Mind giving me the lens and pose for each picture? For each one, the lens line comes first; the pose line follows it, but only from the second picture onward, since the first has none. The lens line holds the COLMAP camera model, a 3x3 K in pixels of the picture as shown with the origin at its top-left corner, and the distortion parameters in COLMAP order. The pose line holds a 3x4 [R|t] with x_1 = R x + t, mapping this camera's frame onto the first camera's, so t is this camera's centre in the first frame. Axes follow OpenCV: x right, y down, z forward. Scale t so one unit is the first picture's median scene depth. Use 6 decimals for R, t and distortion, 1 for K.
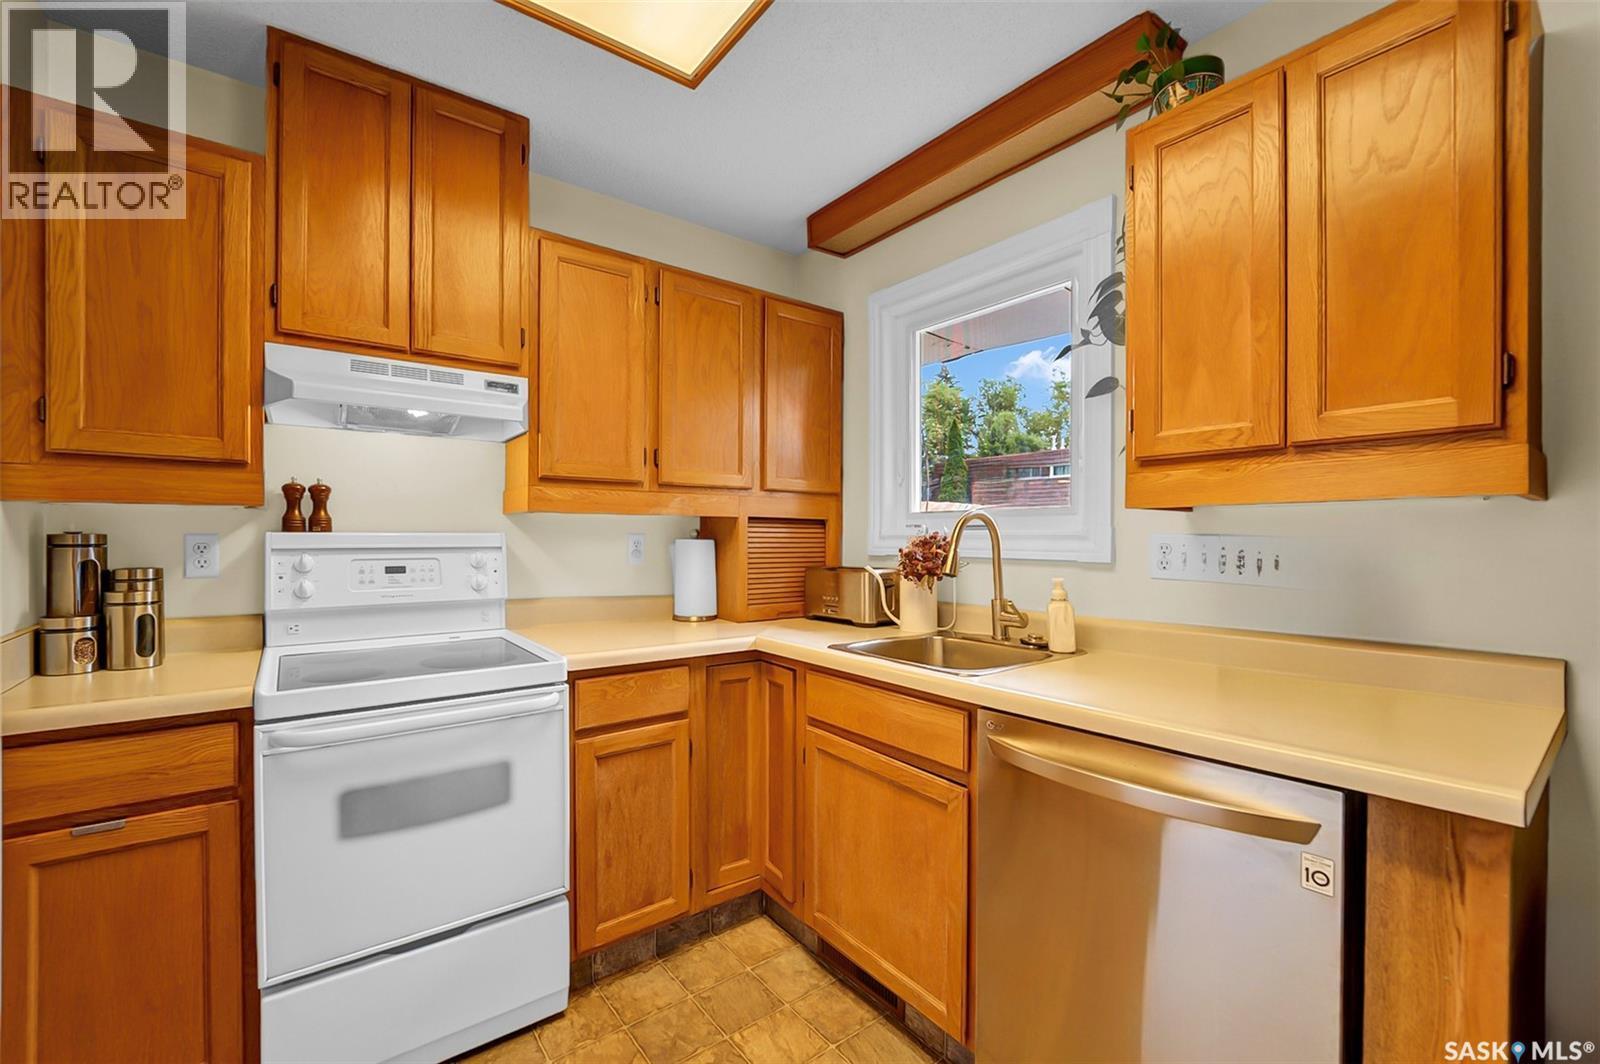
lens RADIAL K [[657.3, 0, 798.1], [0, 657.3, 536.5], [0, 0, 1]] dist [-0.009111, -0.001541]
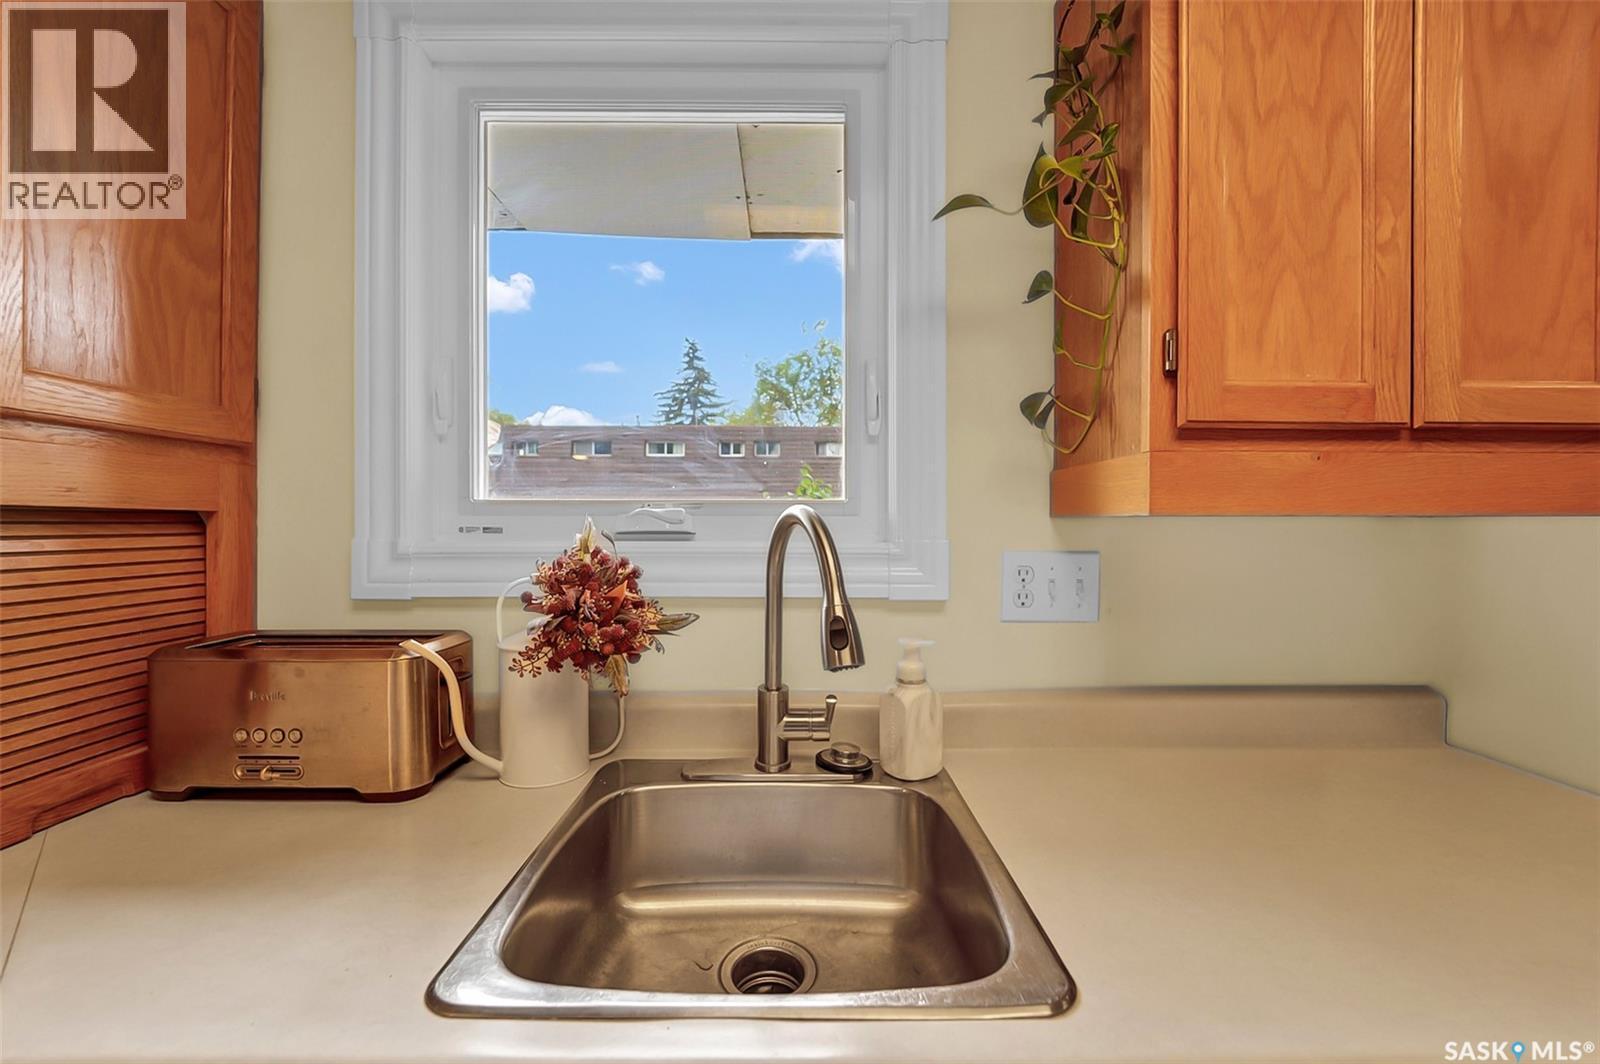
lens RADIAL K [[657.3, 0, 801.3], [0, 657.3, 528.5], [0, 0, 1]] dist [-0.009111, -0.001541]
pose [[0.601895, -0.006603, 0.798548, -0.076900], [-0.002246, 0.999948, 0.009962, -0.030249], [-0.798572, -0.007790, 0.601849, 0.742733]]
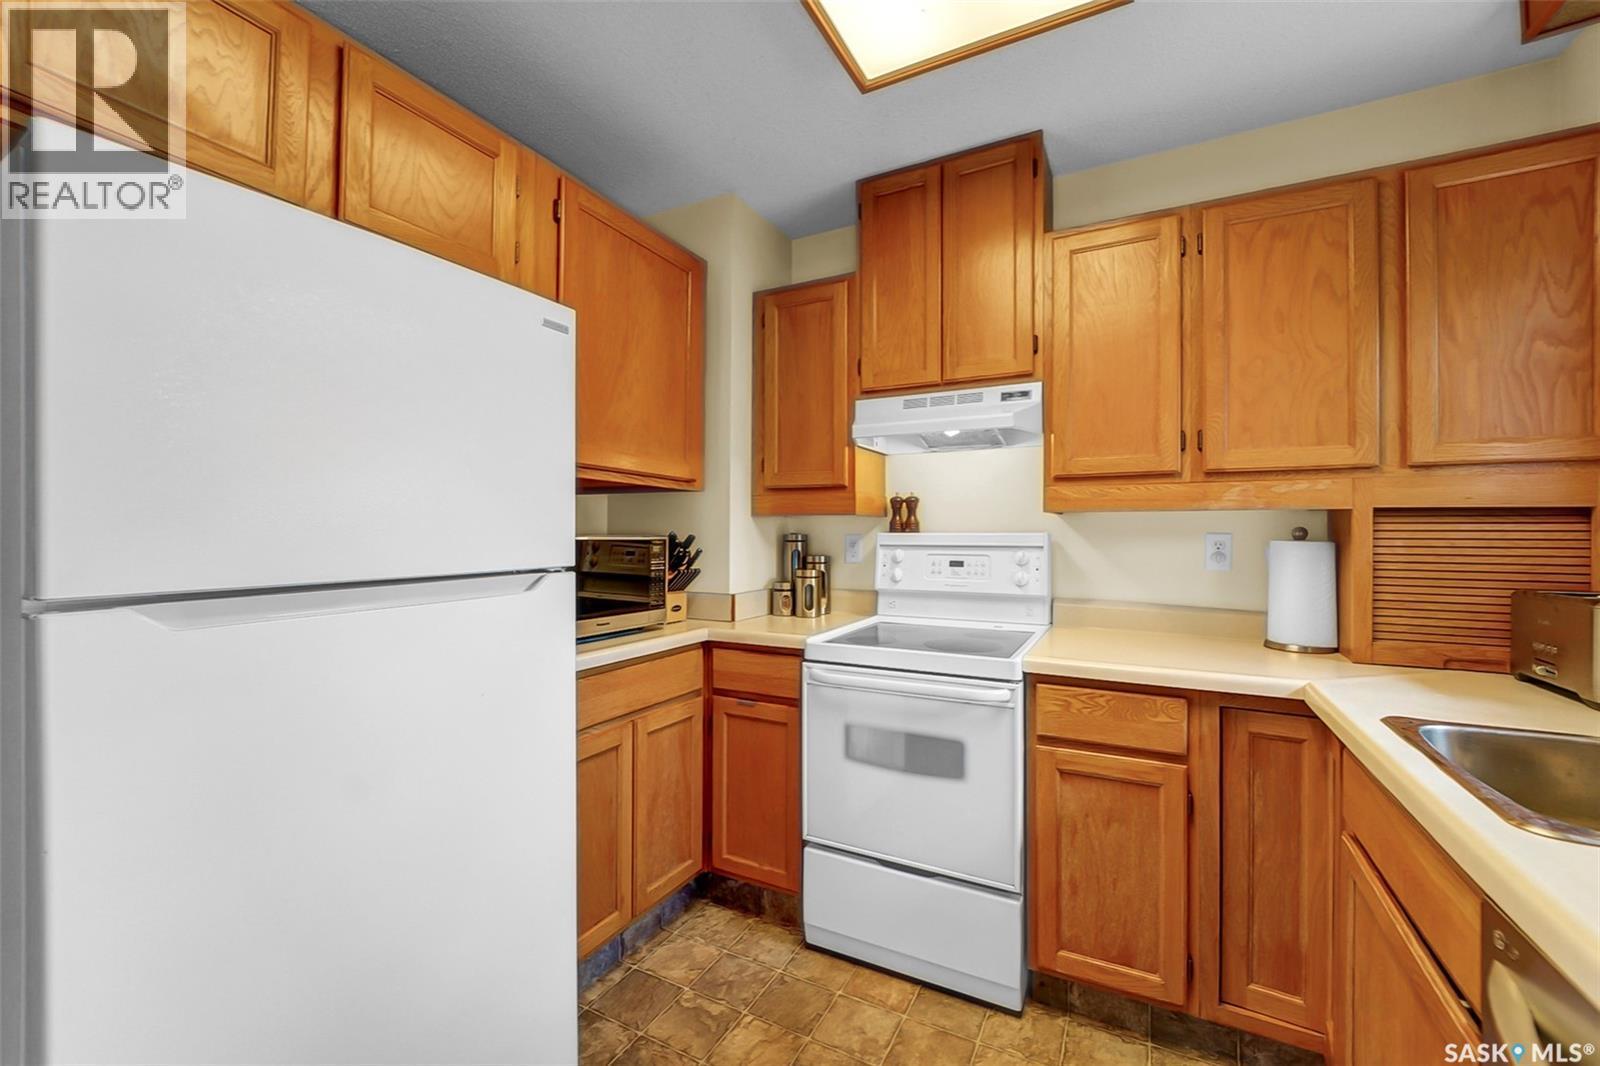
lens RADIAL K [[650.5, 0, 797.1], [0, 650.5, 525.4], [0, 0, 1]] dist [-0.009064, -0.000462]
pose [[0.414343, -0.012323, -0.910037, 0.379168], [-0.000785, 0.999903, -0.013897, -0.003275], [0.910120, 0.006472, 0.414294, 0.256729]]
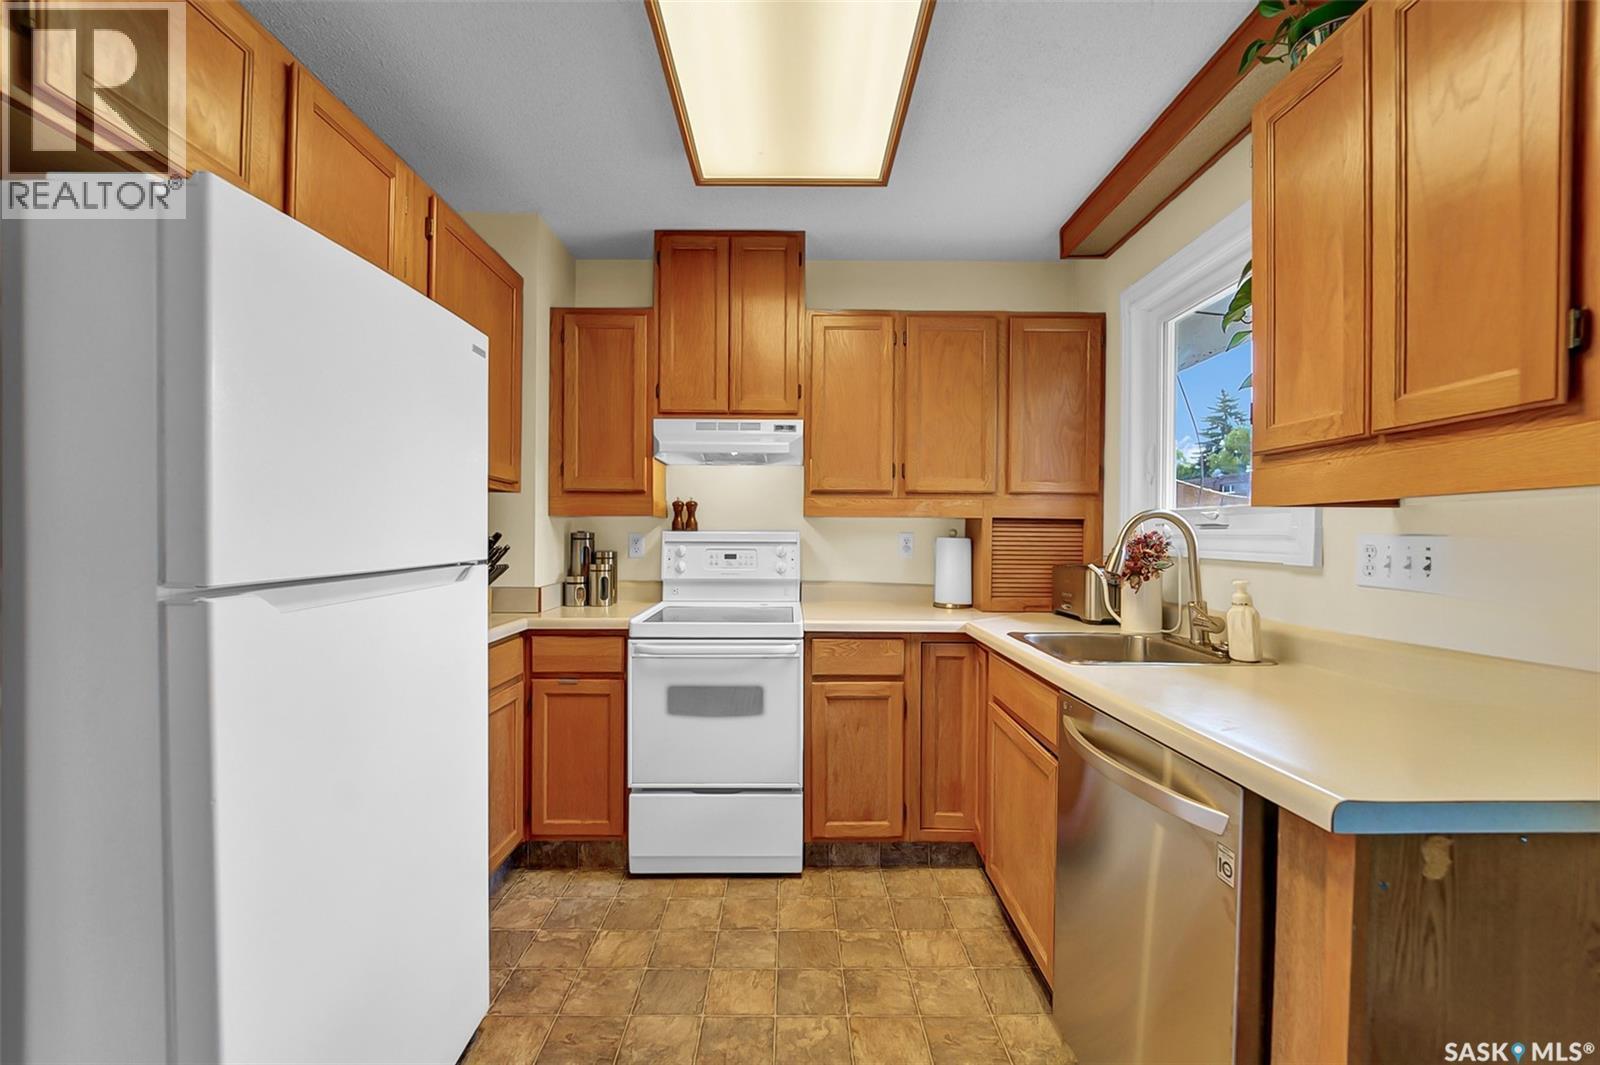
lens RADIAL K [[657.3, 0, 799.7], [0, 657.3, 532.6], [0, 0, 1]] dist [-0.009111, -0.001541]
pose [[0.800227, 0.001080, -0.599697, 0.446675], [-0.003065, 0.999993, -0.002289, -0.001319], [0.599690, 0.003670, 0.800224, -0.117888]]
